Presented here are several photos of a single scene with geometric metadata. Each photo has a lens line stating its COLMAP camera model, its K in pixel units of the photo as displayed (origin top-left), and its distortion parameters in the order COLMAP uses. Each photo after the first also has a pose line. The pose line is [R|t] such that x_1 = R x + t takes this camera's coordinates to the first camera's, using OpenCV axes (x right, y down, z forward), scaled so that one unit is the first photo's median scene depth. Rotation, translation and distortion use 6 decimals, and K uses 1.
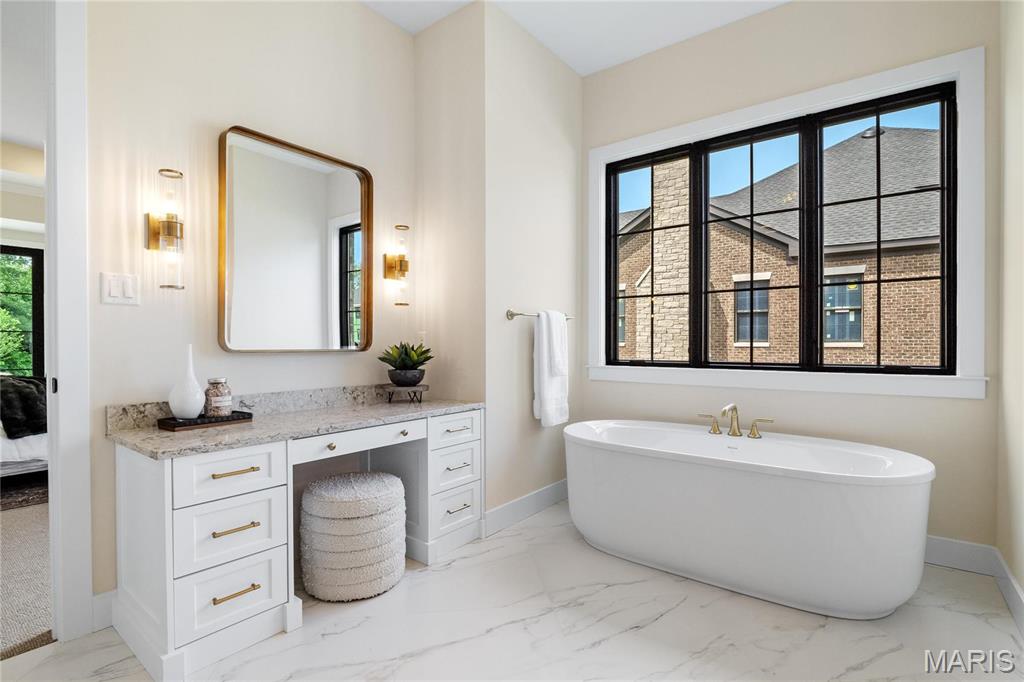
lens RADIAL K [[475.7, 0, 512.0], [0, 475.7, 341.0], [0, 0, 1]] dist [-0.002991, -0.000497]
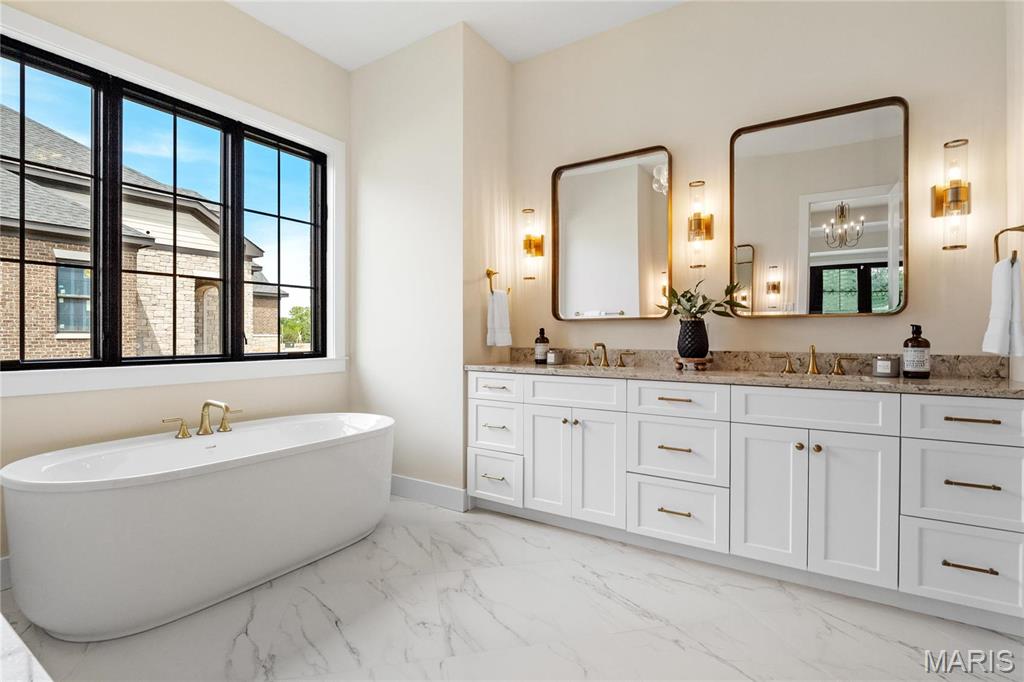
lens RADIAL K [[487.4, 0, 509.1], [0, 487.4, 328.7], [0, 0, 1]] dist [-0.016462, -0.000930]
pose [[-0.062615, 0.016140, 0.997907, -0.515410], [-0.005569, 0.999848, -0.016521, 0.005738], [-0.998022, -0.006592, -0.062515, 0.474408]]
